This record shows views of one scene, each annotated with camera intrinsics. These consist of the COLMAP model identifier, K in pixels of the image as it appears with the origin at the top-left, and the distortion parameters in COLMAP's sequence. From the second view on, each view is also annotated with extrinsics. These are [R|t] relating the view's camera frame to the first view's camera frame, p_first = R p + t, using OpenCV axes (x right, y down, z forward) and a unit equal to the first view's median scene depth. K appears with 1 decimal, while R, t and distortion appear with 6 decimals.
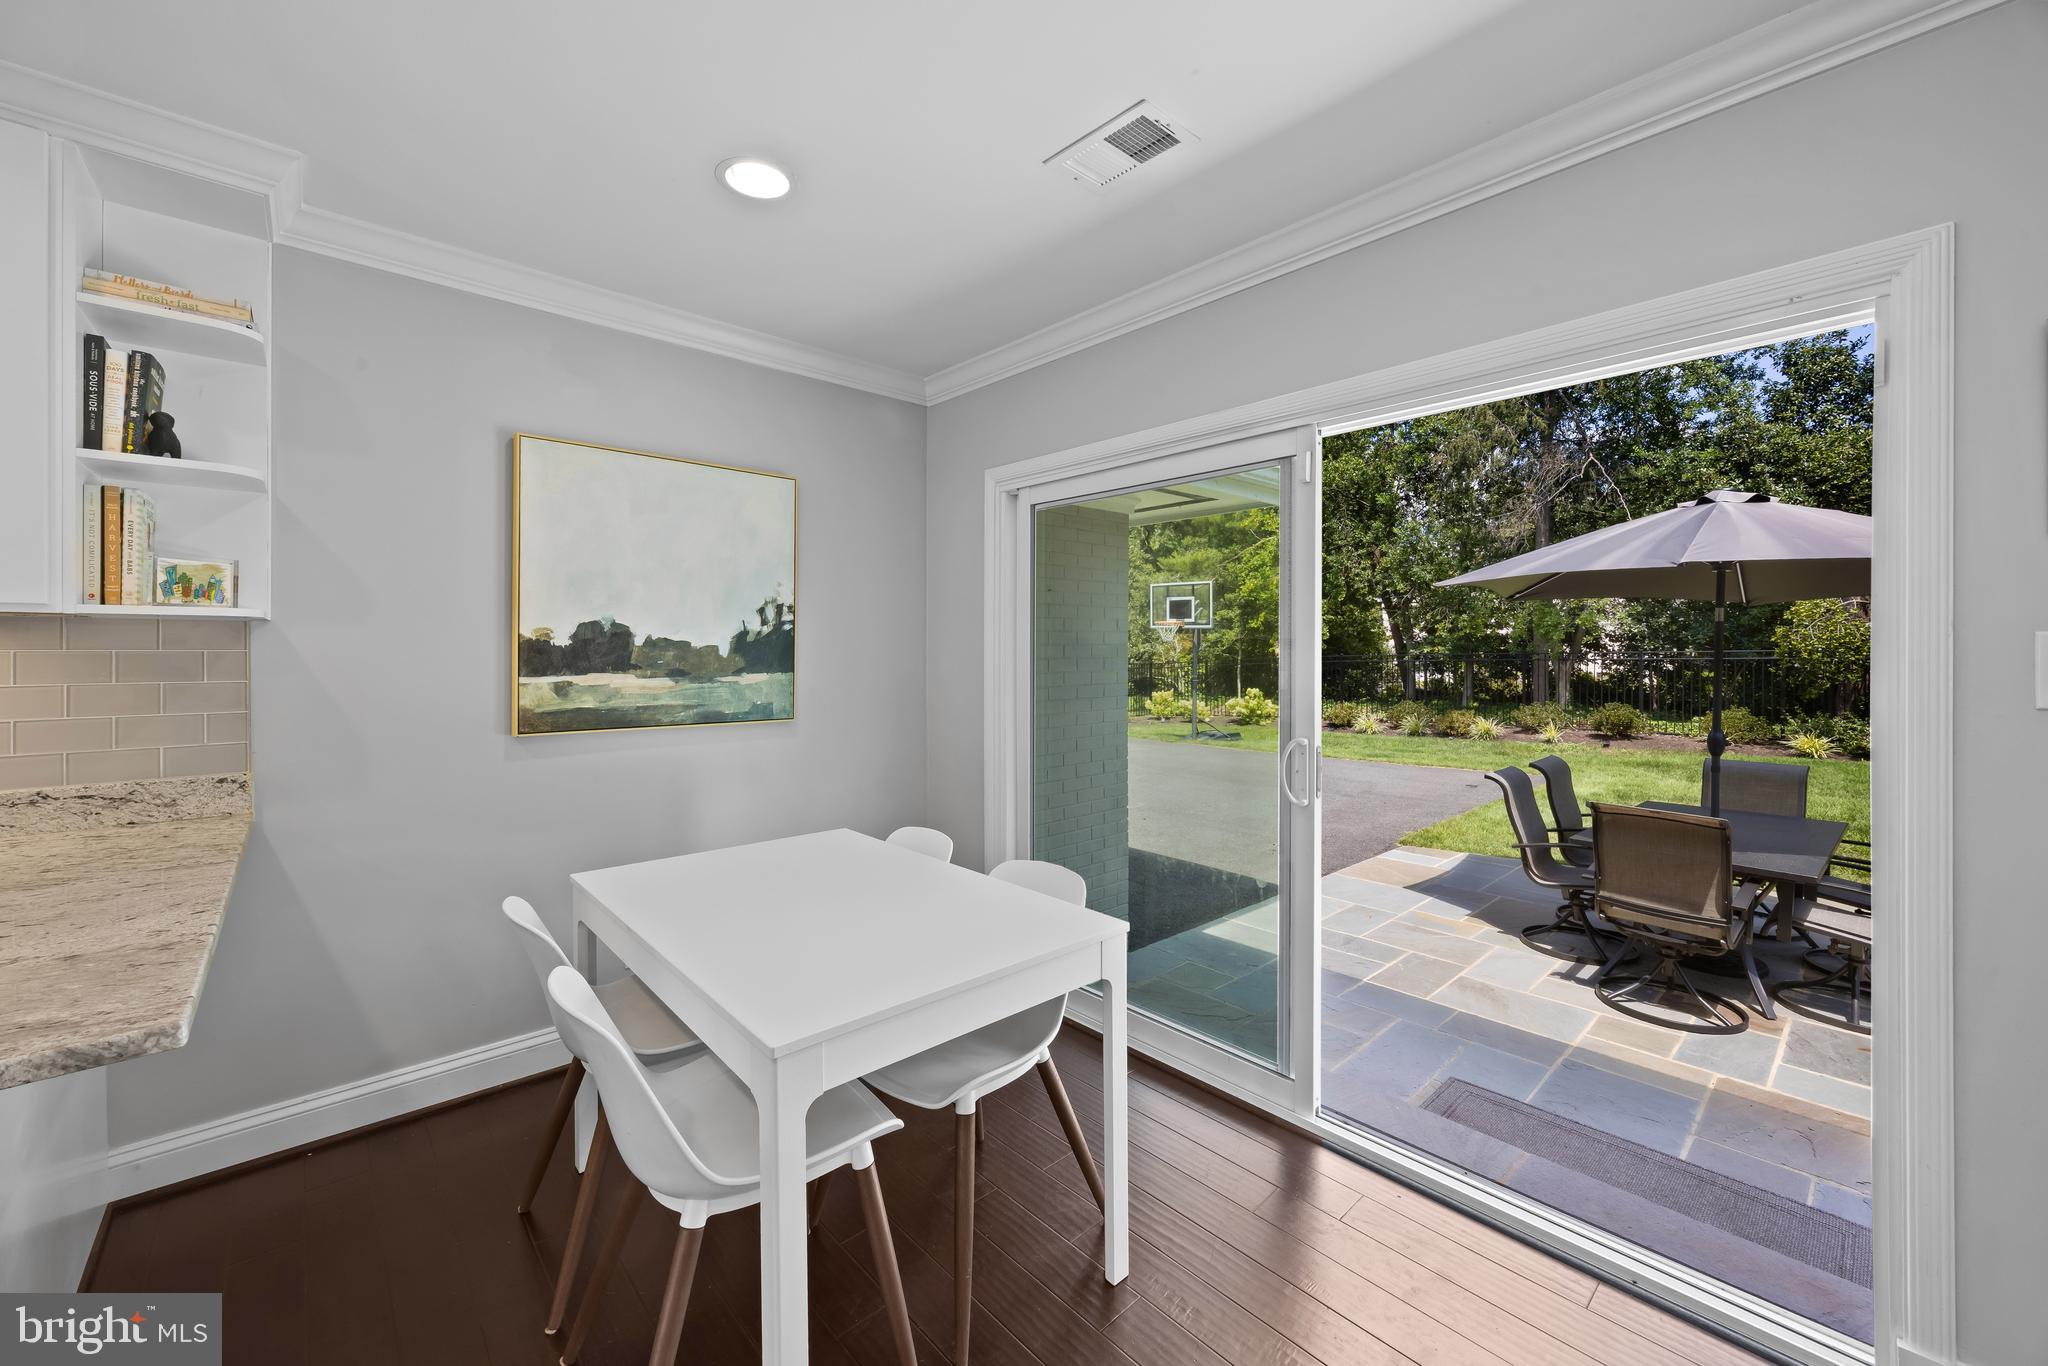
lens RADIAL K [[807.3, 0, 1037.8], [0, 807.3, 651.1], [0, 0, 1]] dist [-0.006885, -0.000264]
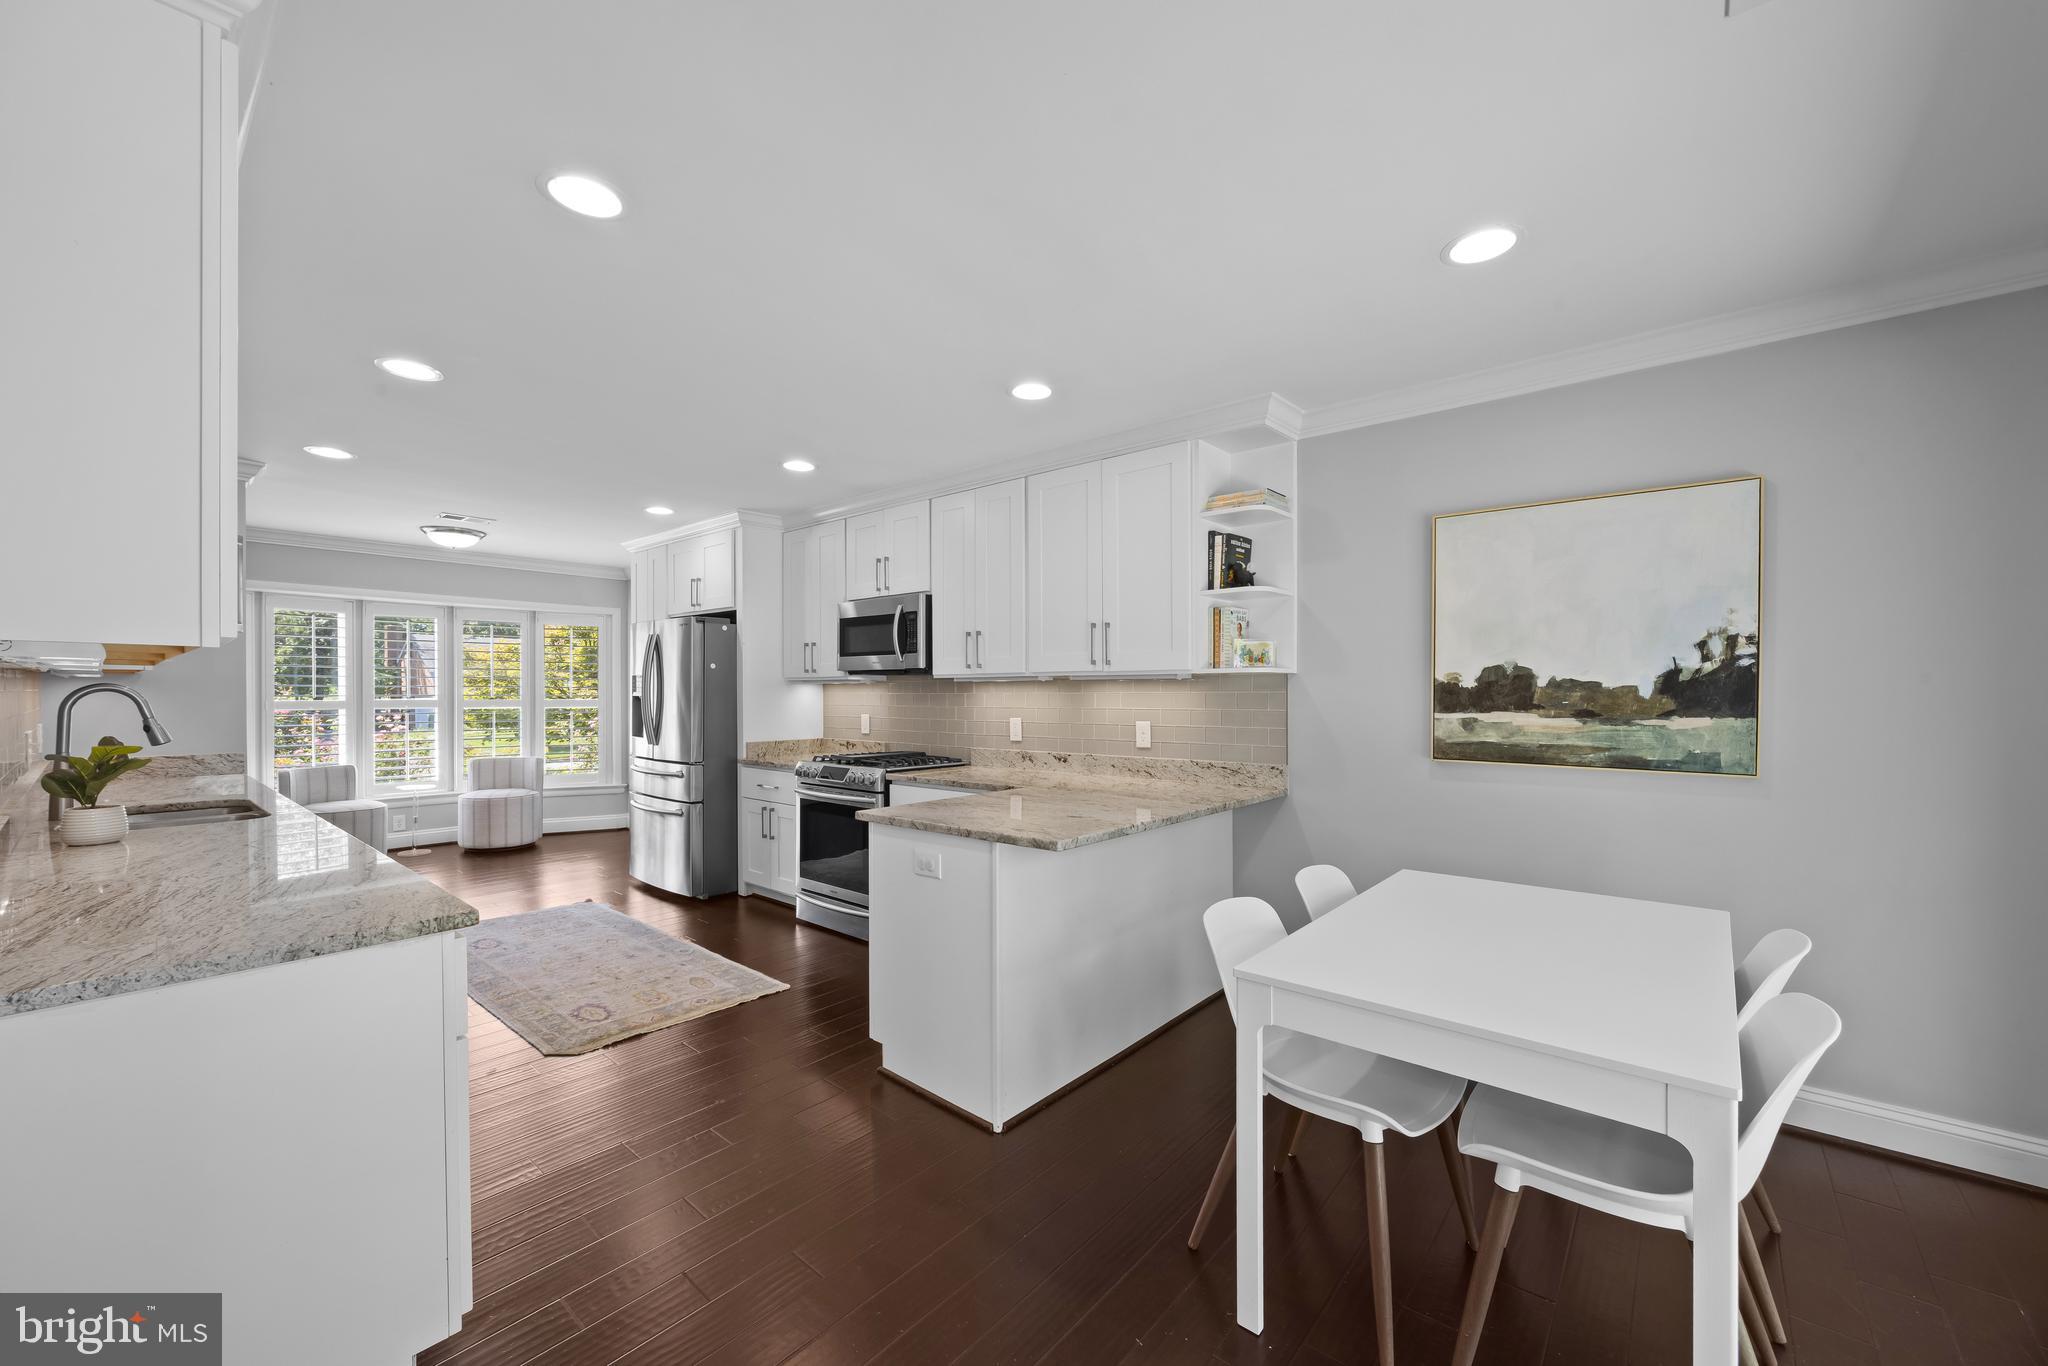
lens RADIAL K [[811.4, 0, 1032.4], [0, 811.4, 693.8], [0, 0, 1]] dist [0.012431, 0.000014]
pose [[0.119922, 0.000969, -0.992783, 0.483545], [0.001418, 0.999998, 0.001147, 0.000218], [0.992782, -0.001546, 0.119921, 0.209147]]
